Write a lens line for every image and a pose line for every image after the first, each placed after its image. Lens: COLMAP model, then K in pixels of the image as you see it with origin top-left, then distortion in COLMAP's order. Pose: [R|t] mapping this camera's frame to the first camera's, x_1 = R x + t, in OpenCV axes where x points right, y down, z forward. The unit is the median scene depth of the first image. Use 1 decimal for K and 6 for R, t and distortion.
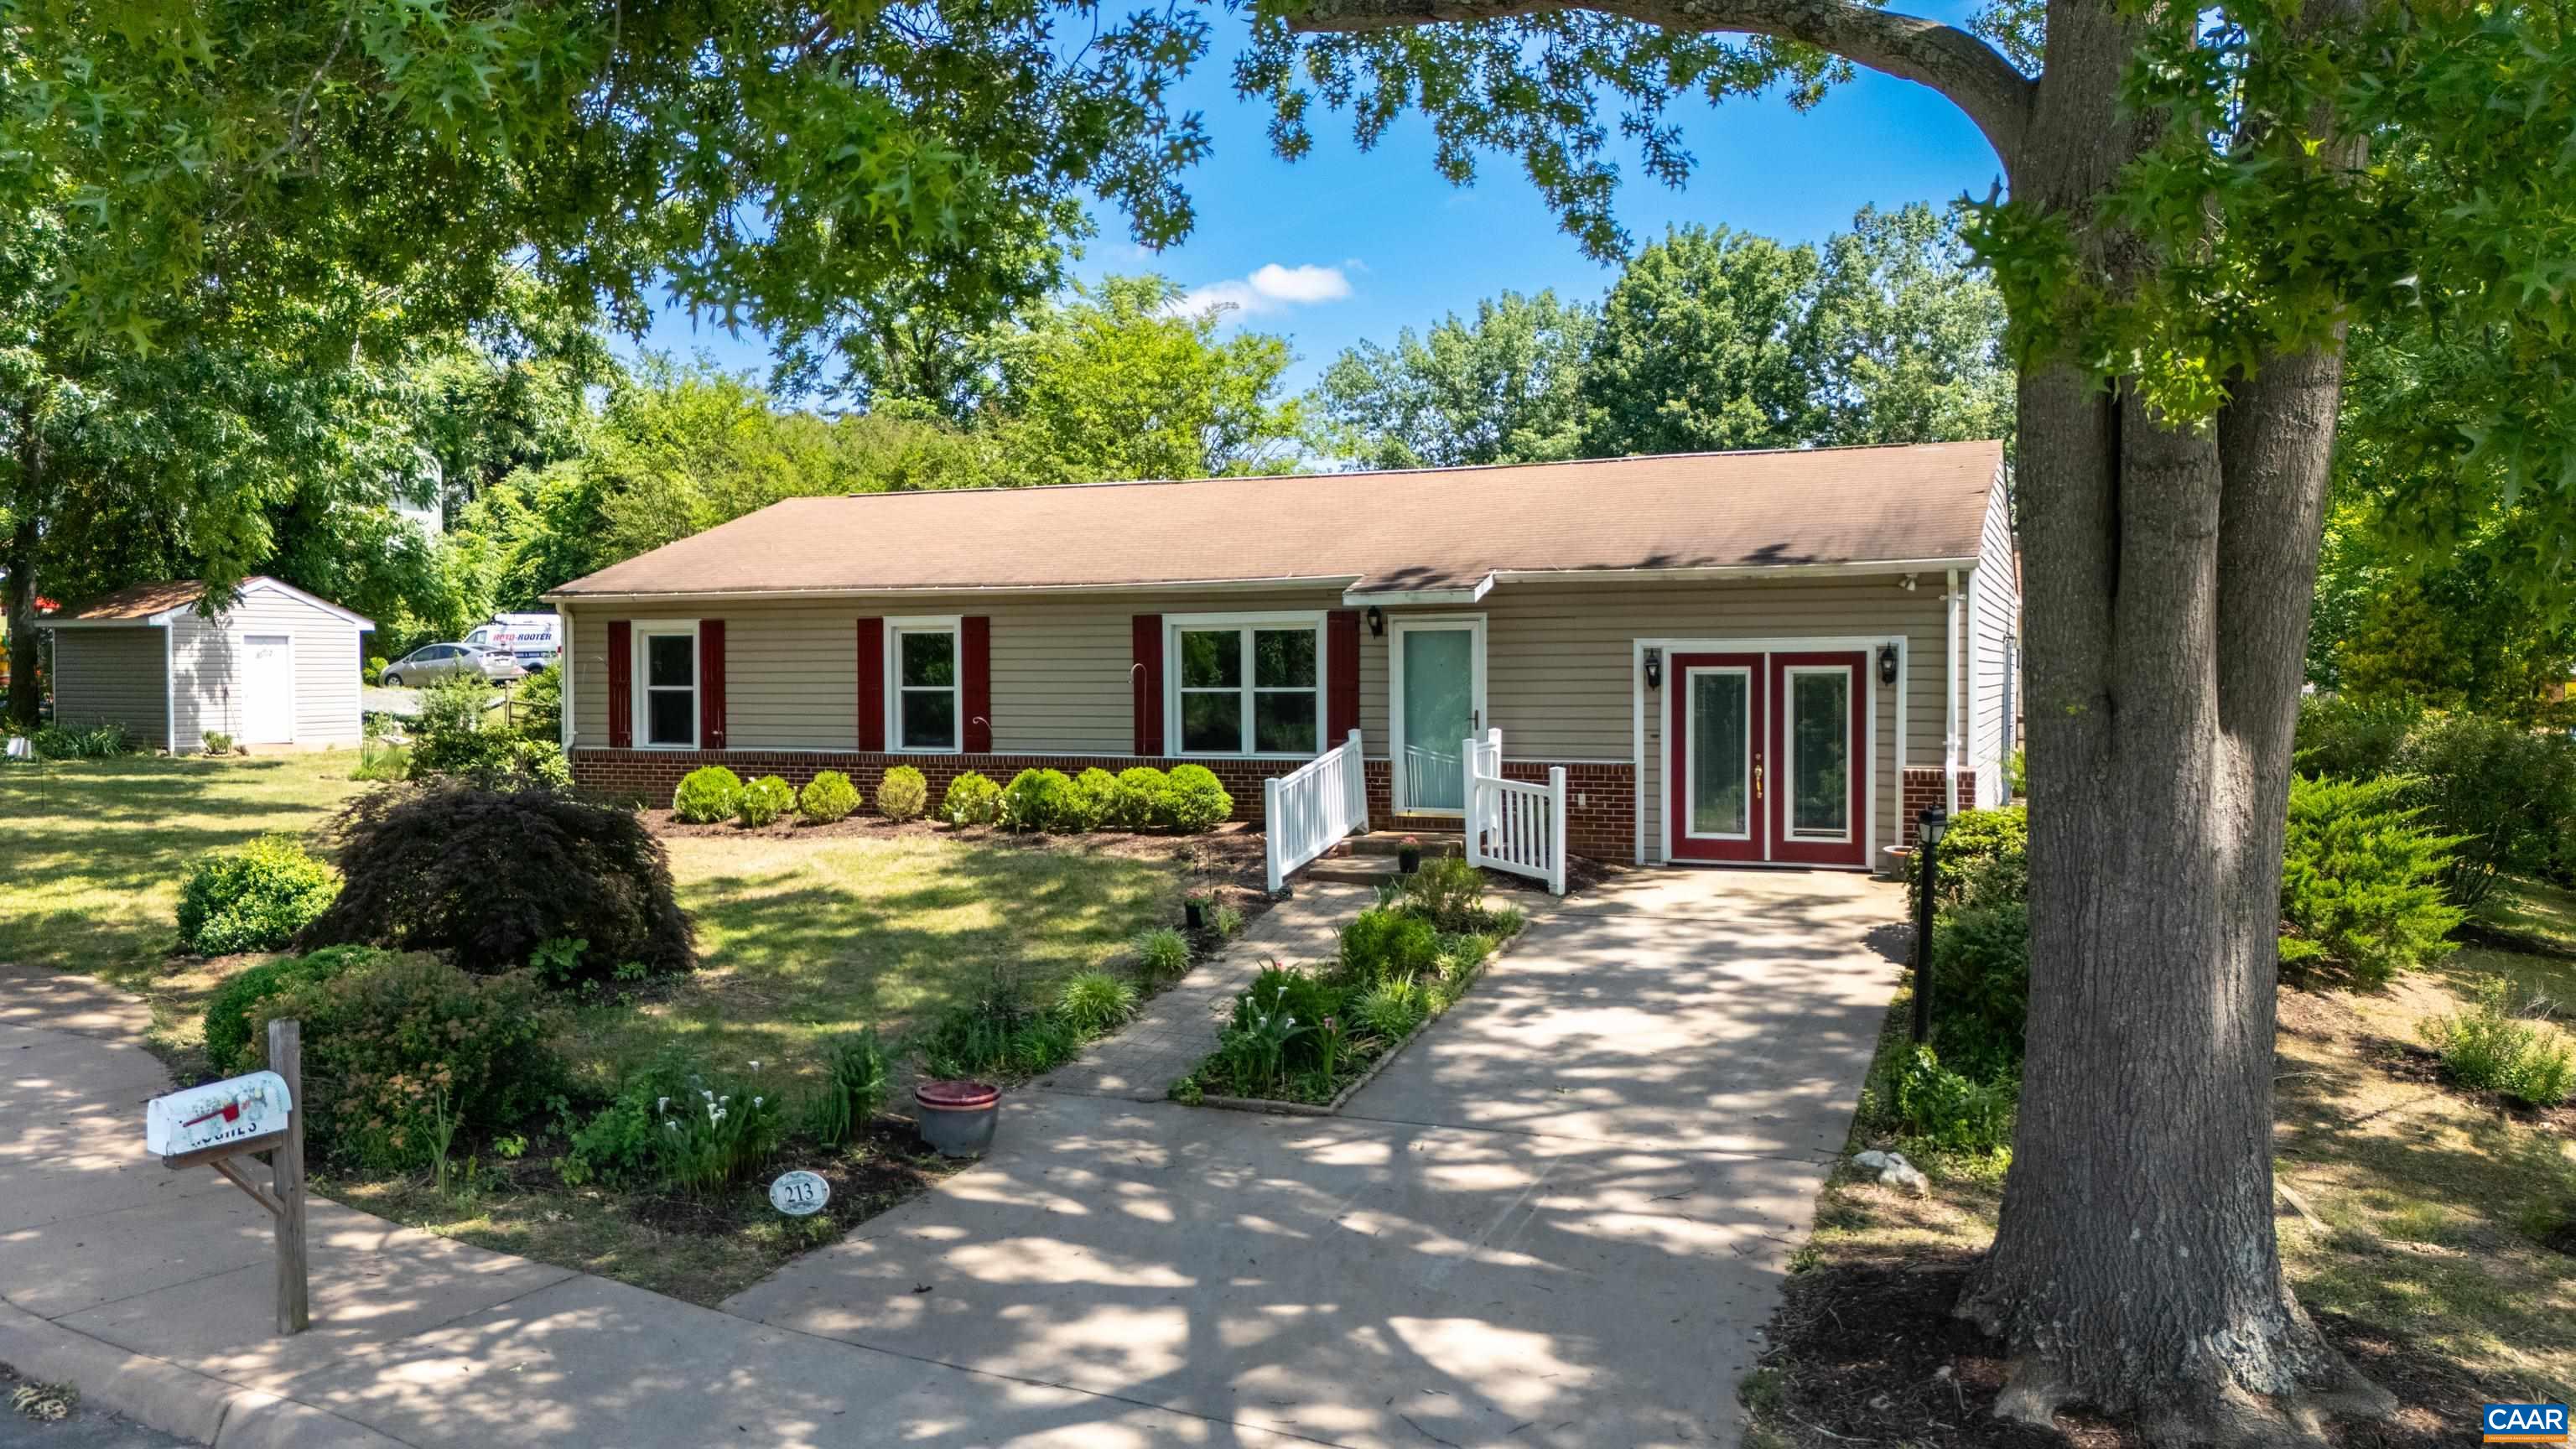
lens RADIAL K [[1822.7, 0, 1288.0], [0, 1822.7, 724.5], [0, 0, 1]] dist [0.103313, -0.160516]
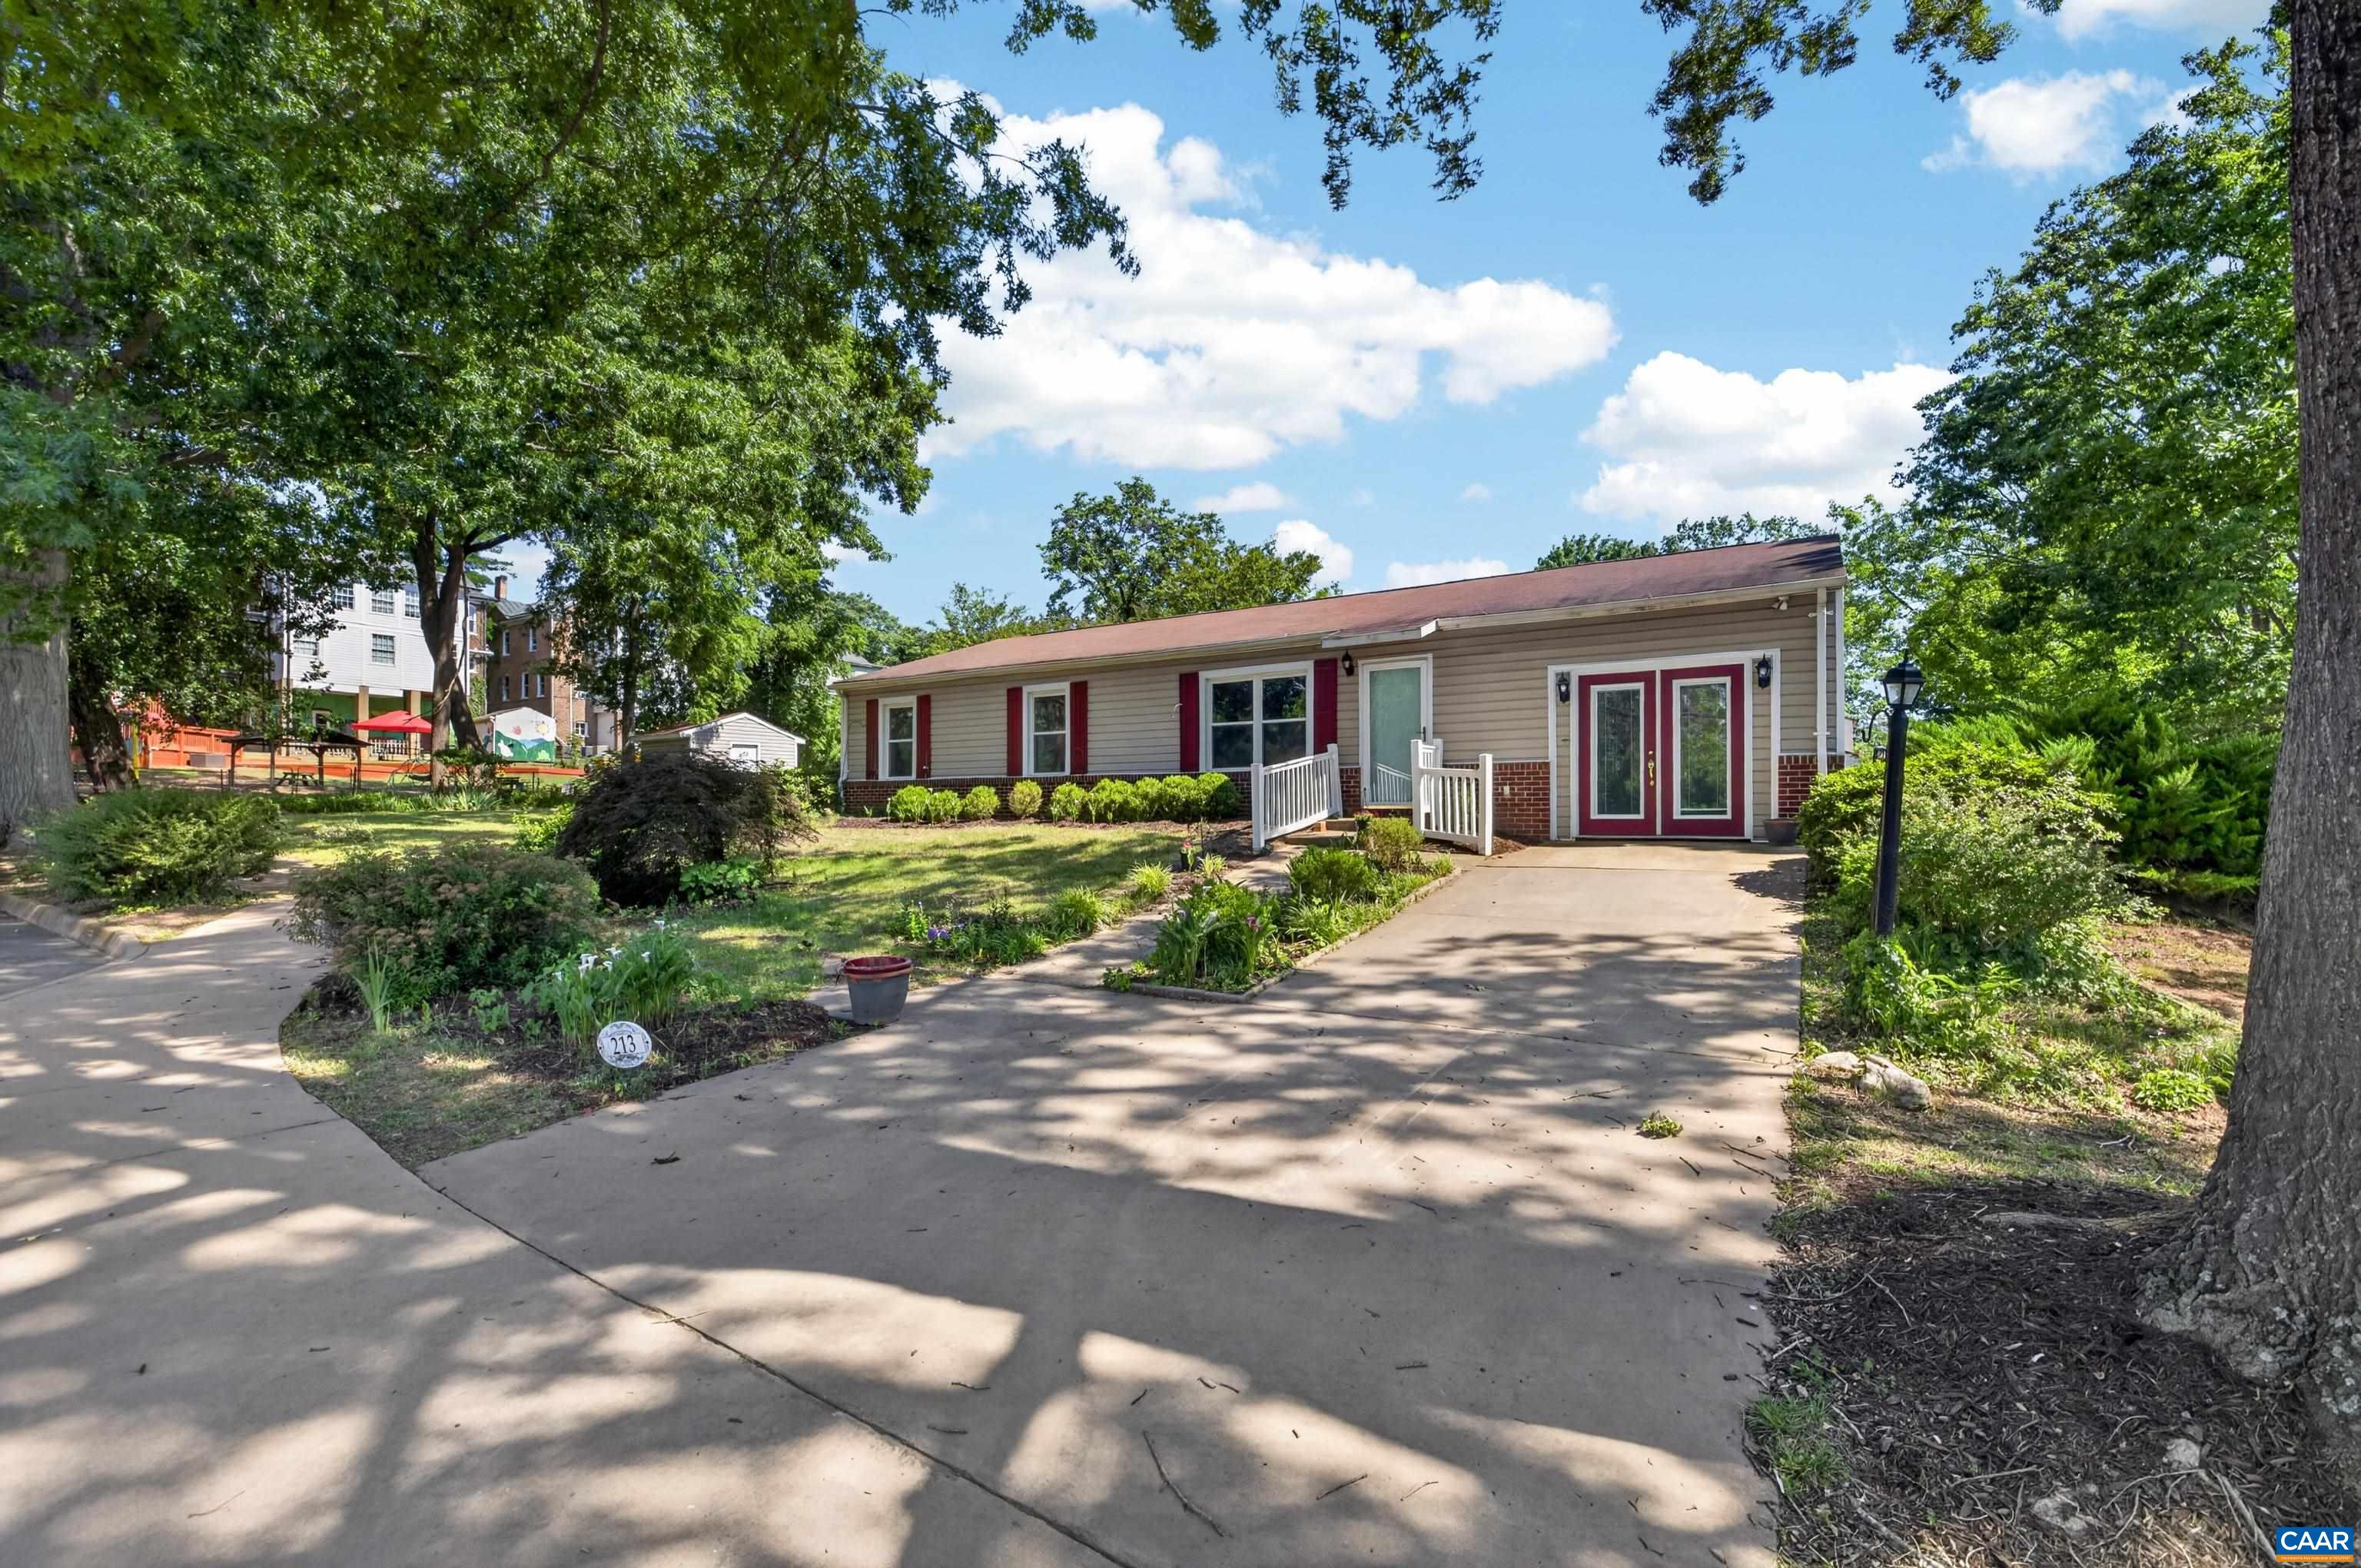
lens RADIAL K [[978.7, 0, 1185.5], [0, 978.7, 810.5], [0, 0, 1]] dist [0.008389, -0.010901]
pose [[0.986282, 0.001442, -0.165060, 0.051382], [-0.005510, 0.999692, -0.024187, 0.073615], [0.164975, 0.024764, 0.985987, 0.279002]]
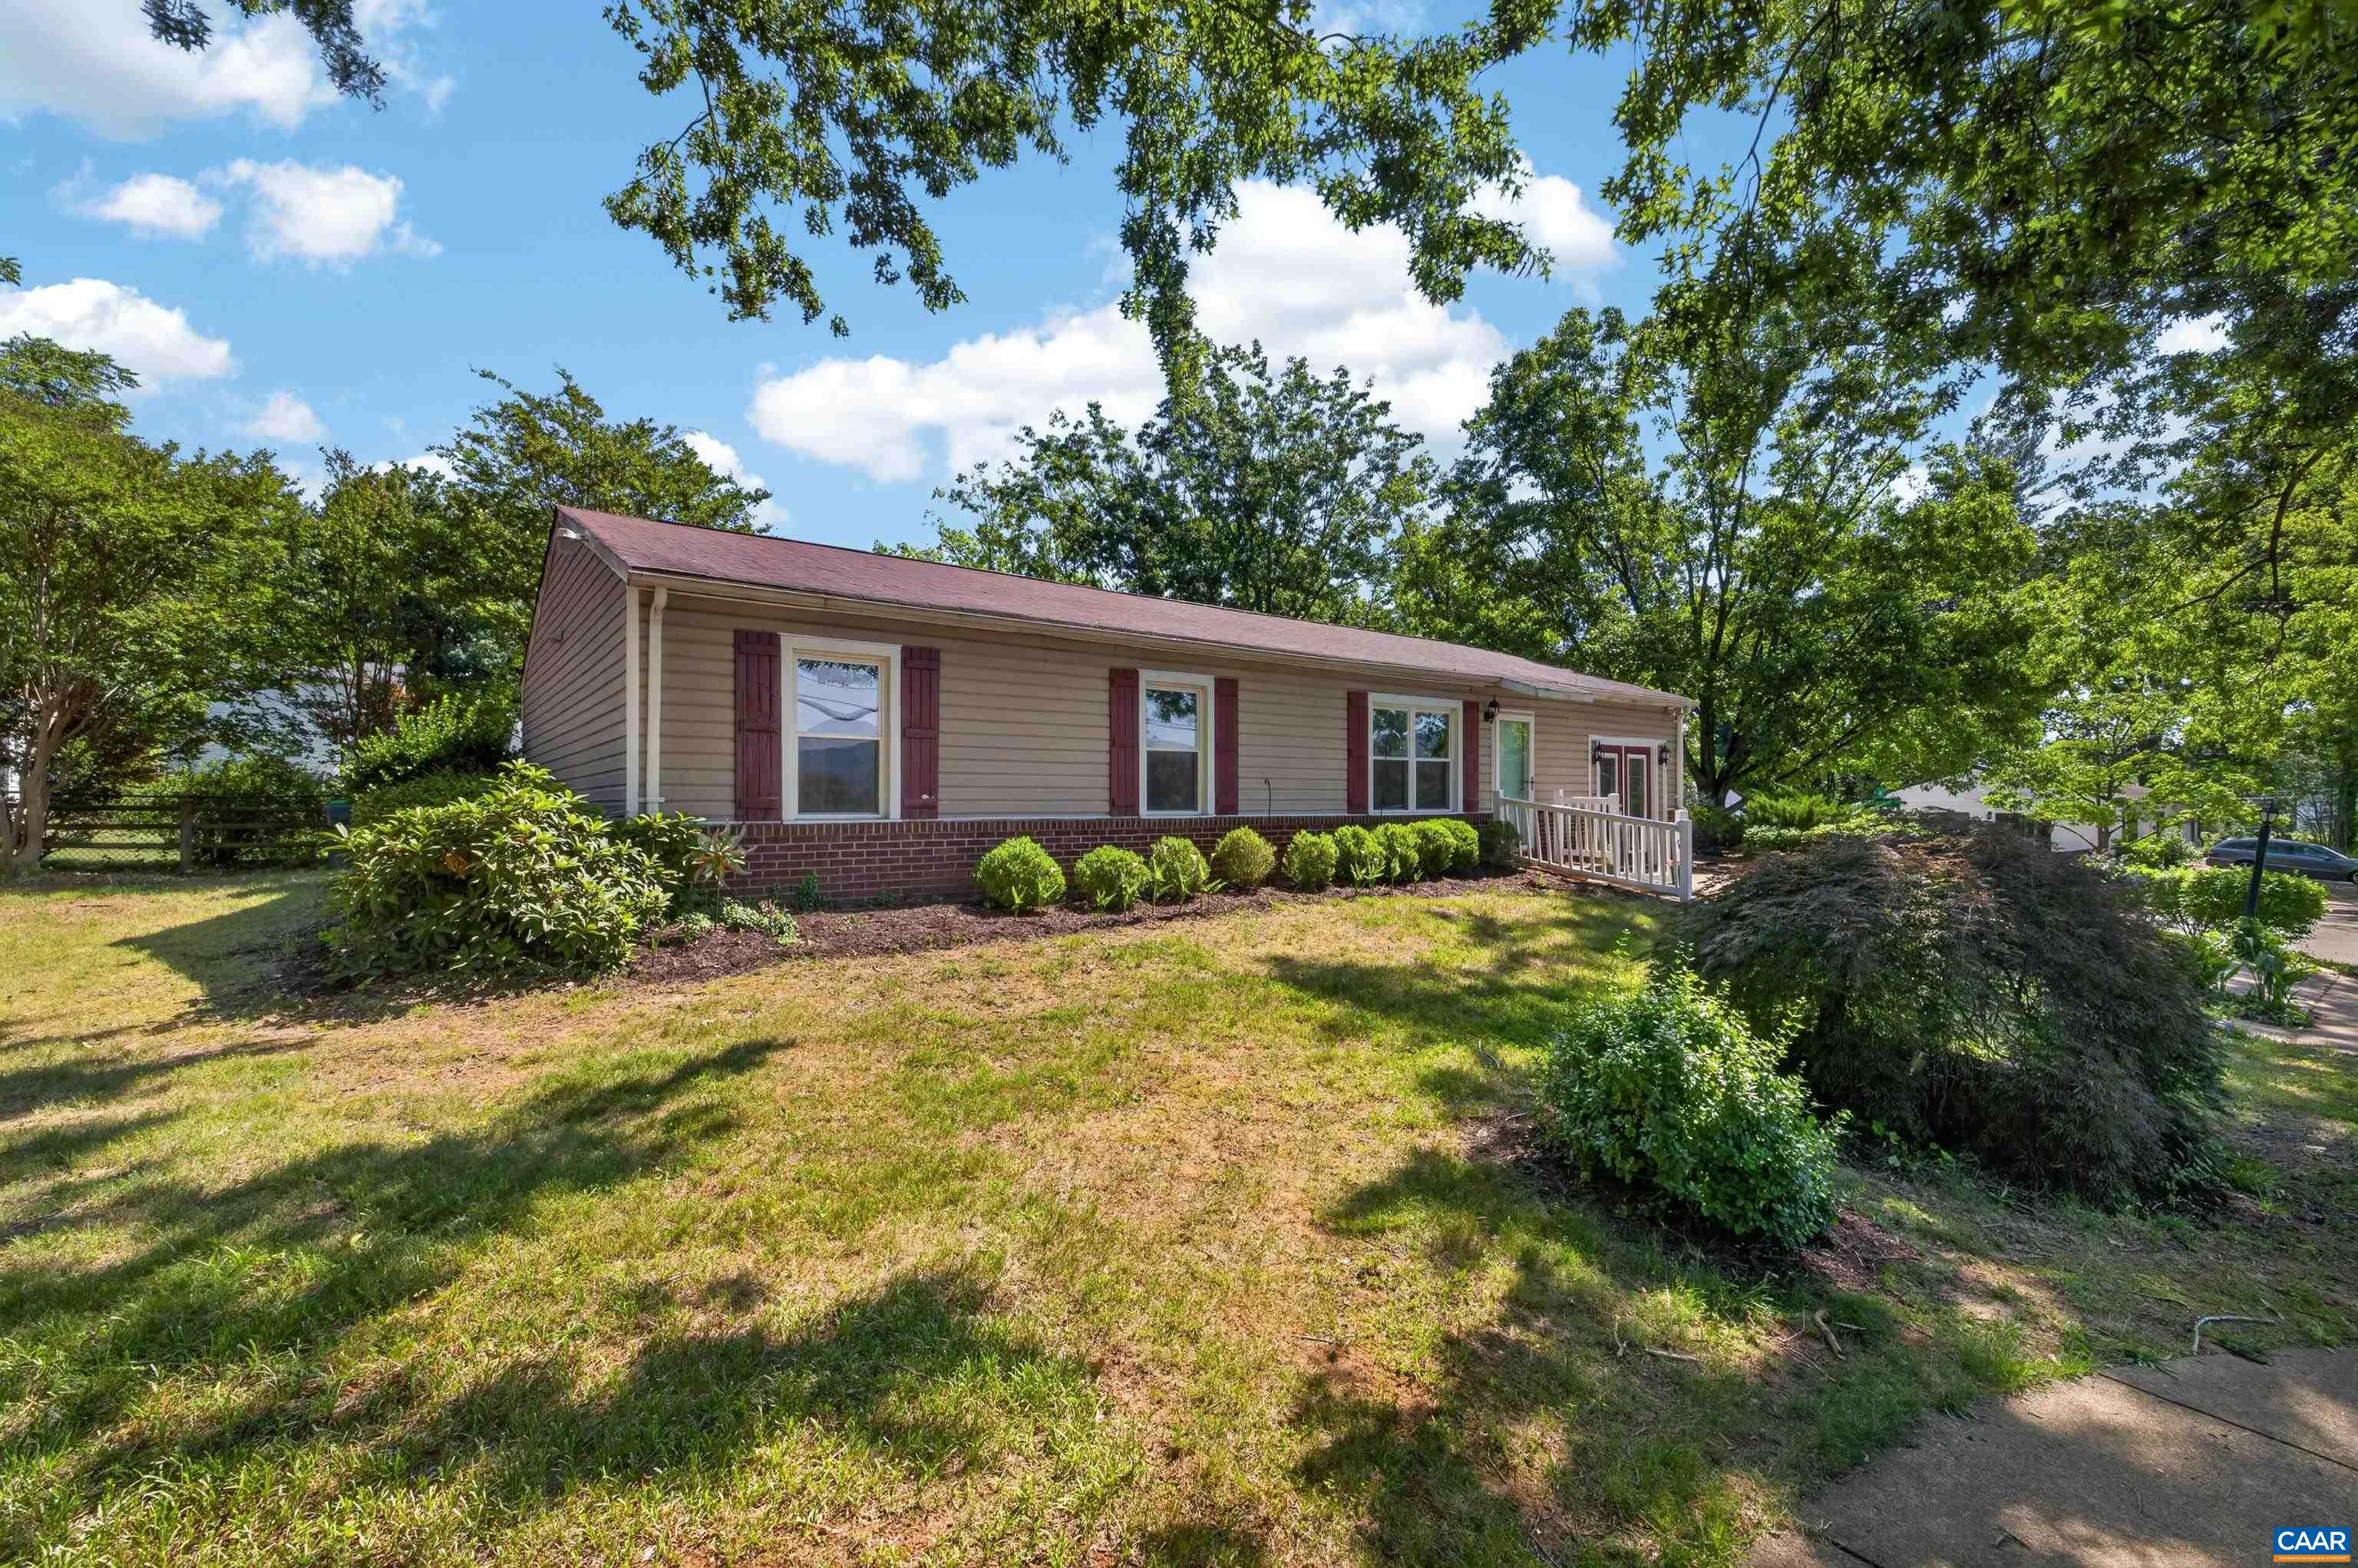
lens RADIAL K [[993.4, 0, 1148.7], [0, 993.4, 790.7], [0, 0, 1]] dist [0.001098, 0.000080]
pose [[0.518243, 0.010508, 0.855169, -0.761803], [0.020289, 0.999492, -0.024577, 0.017041], [-0.854993, 0.030087, 0.517767, 0.880486]]
